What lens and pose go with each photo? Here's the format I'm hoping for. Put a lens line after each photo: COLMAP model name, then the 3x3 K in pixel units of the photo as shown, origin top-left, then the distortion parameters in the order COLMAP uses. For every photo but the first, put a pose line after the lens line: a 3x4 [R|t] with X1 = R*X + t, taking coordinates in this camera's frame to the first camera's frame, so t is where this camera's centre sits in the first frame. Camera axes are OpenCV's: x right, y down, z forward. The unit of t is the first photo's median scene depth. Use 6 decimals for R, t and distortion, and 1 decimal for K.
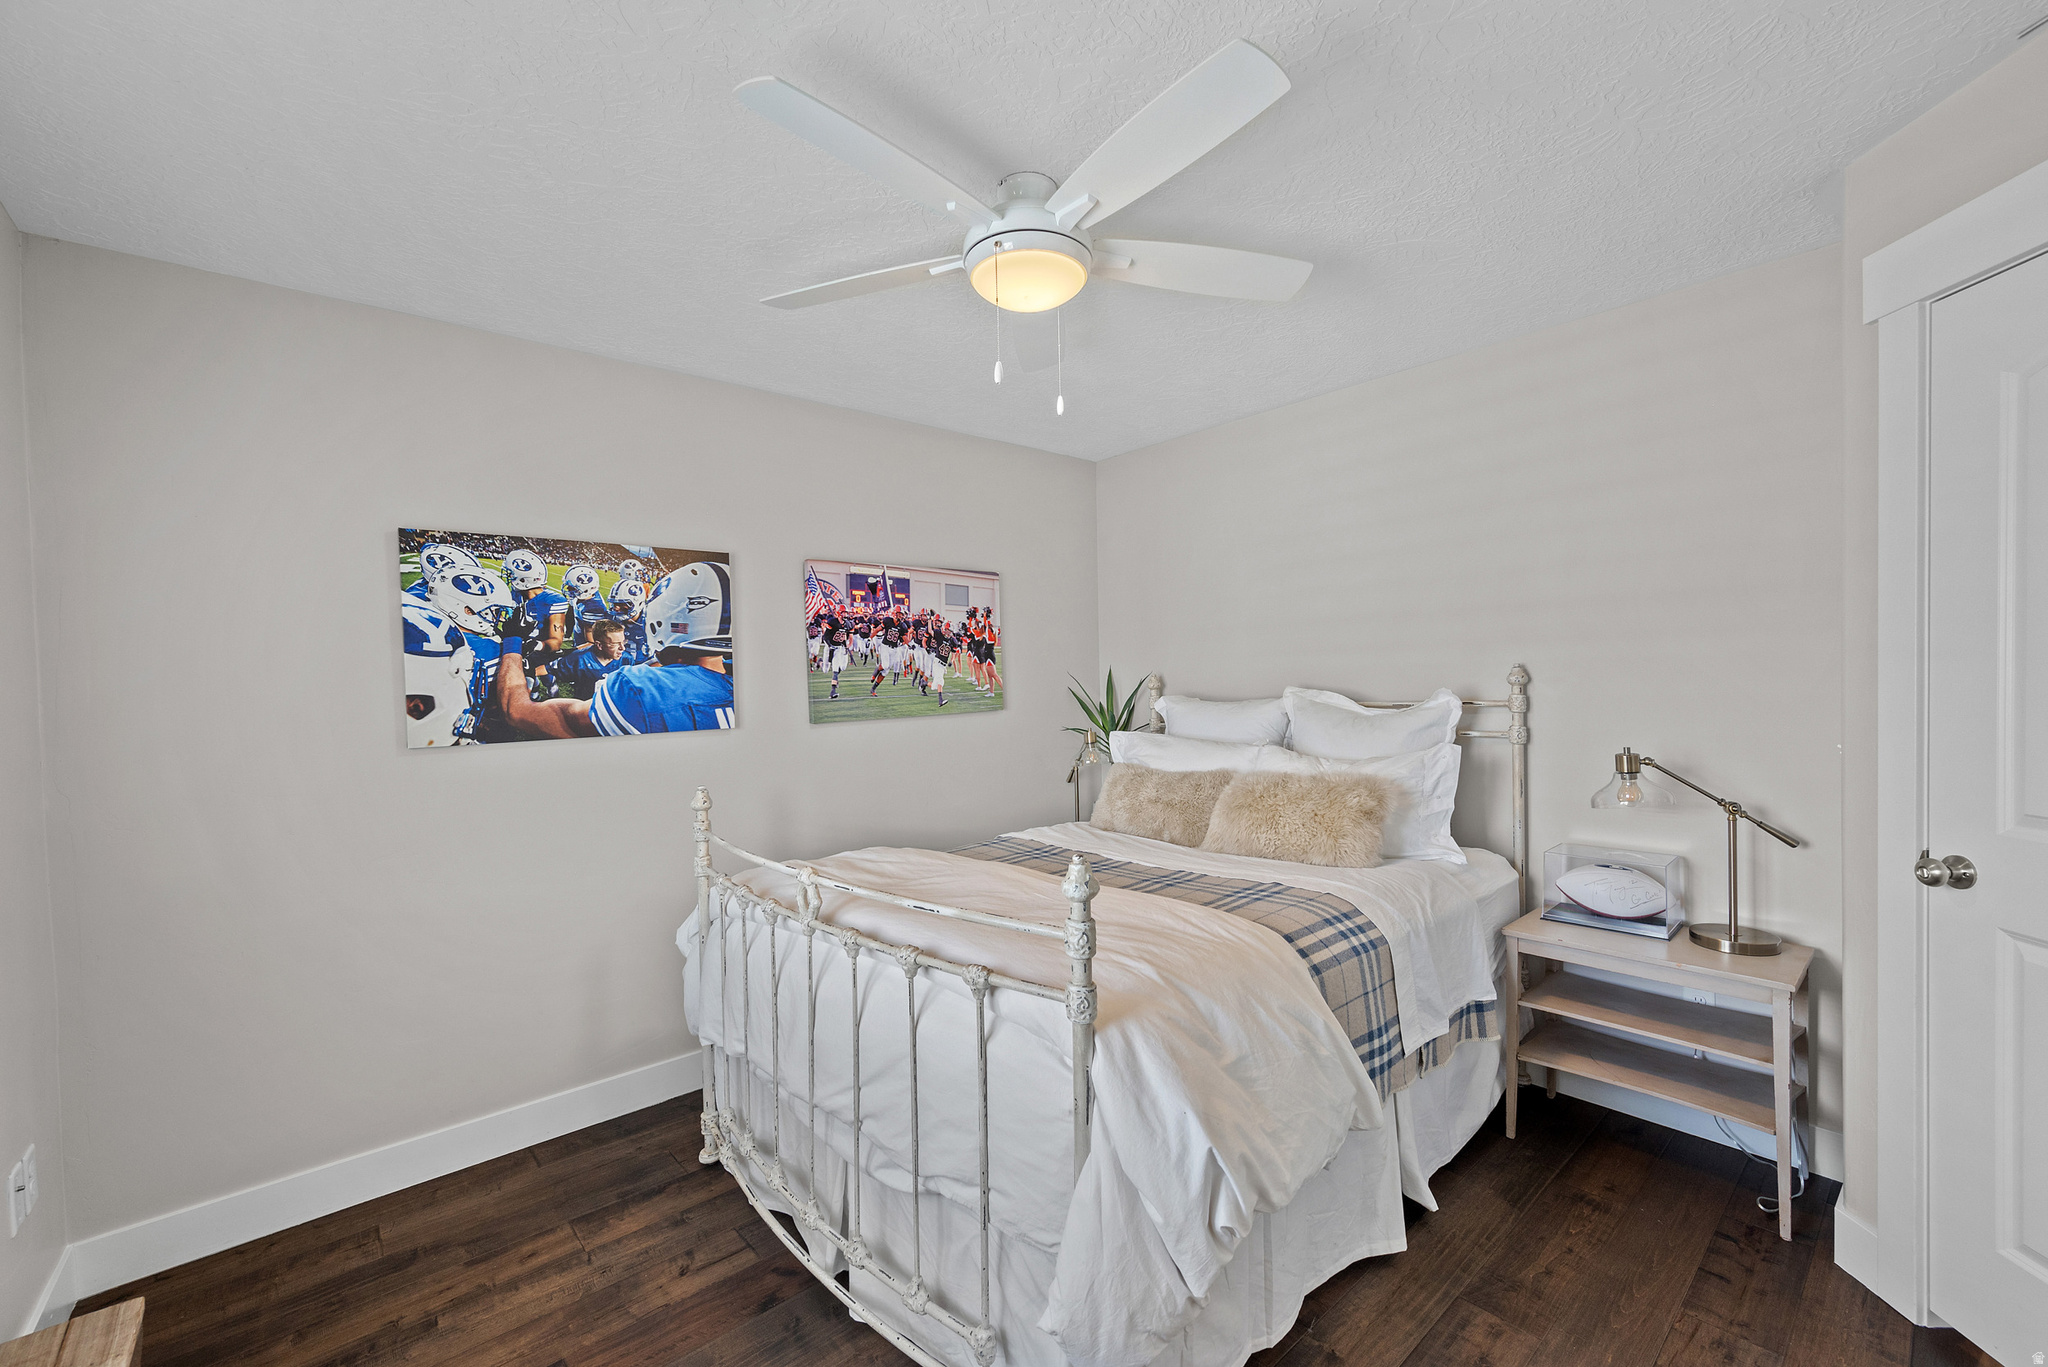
lens RADIAL K [[826.9, 0, 1020.9], [0, 826.9, 687.3], [0, 0, 1]] dist [-0.001655, -0.000570]
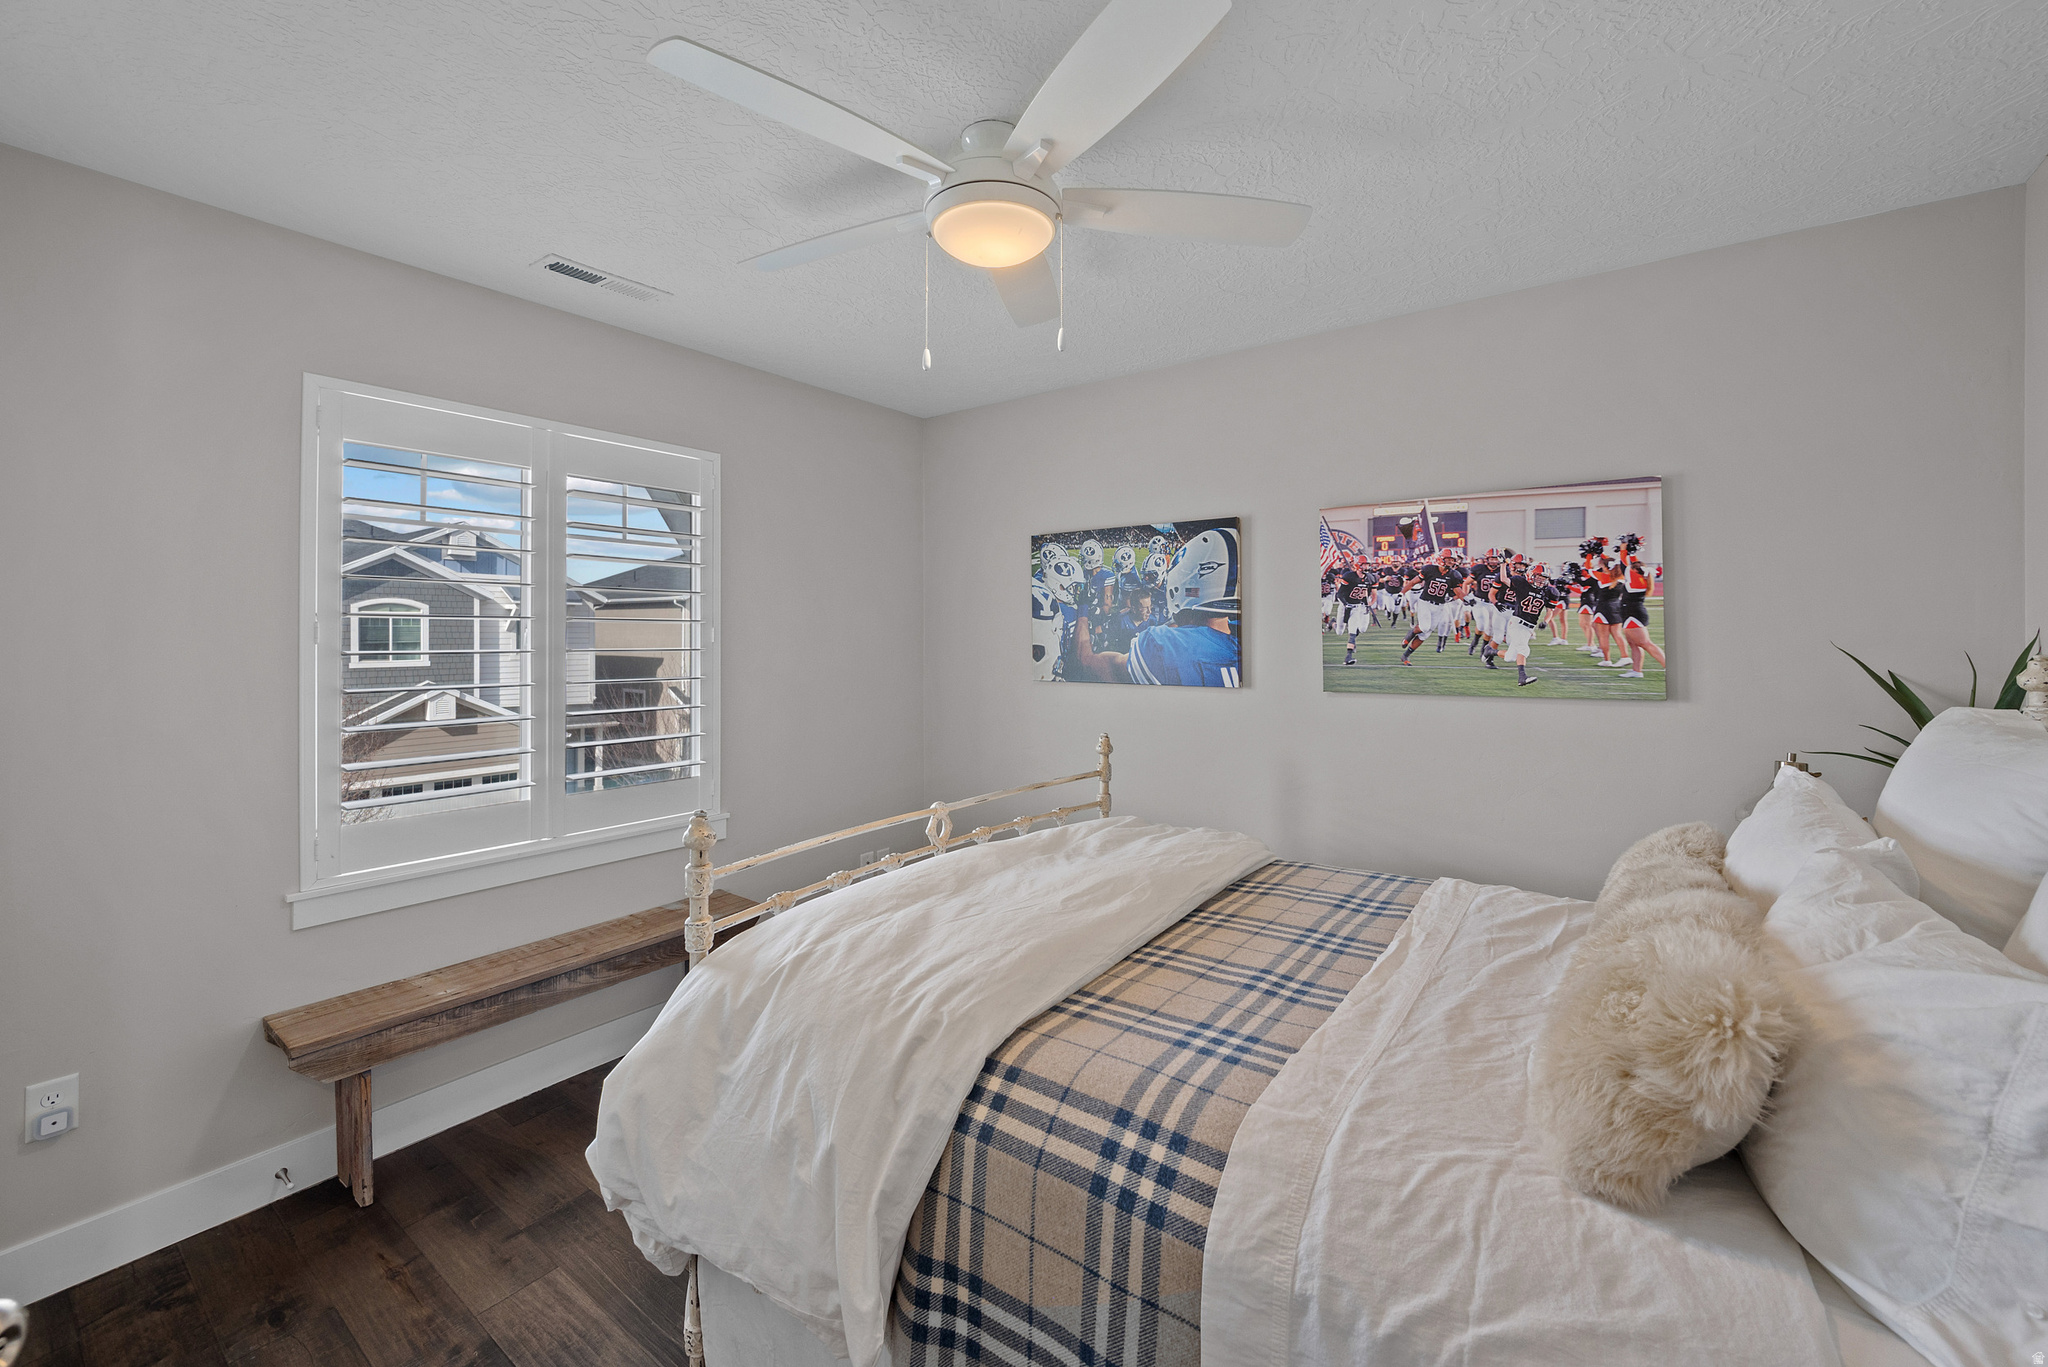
lens RADIAL K [[826.9, 0, 1042.3], [0, 826.9, 617.5], [0, 0, 1]] dist [-0.001655, -0.000570]
pose [[0.225312, 0.006374, -0.974266, 0.596328], [-0.014968, 0.999883, 0.003080, -0.037080], [0.974172, 0.013889, 0.225381, 0.538002]]
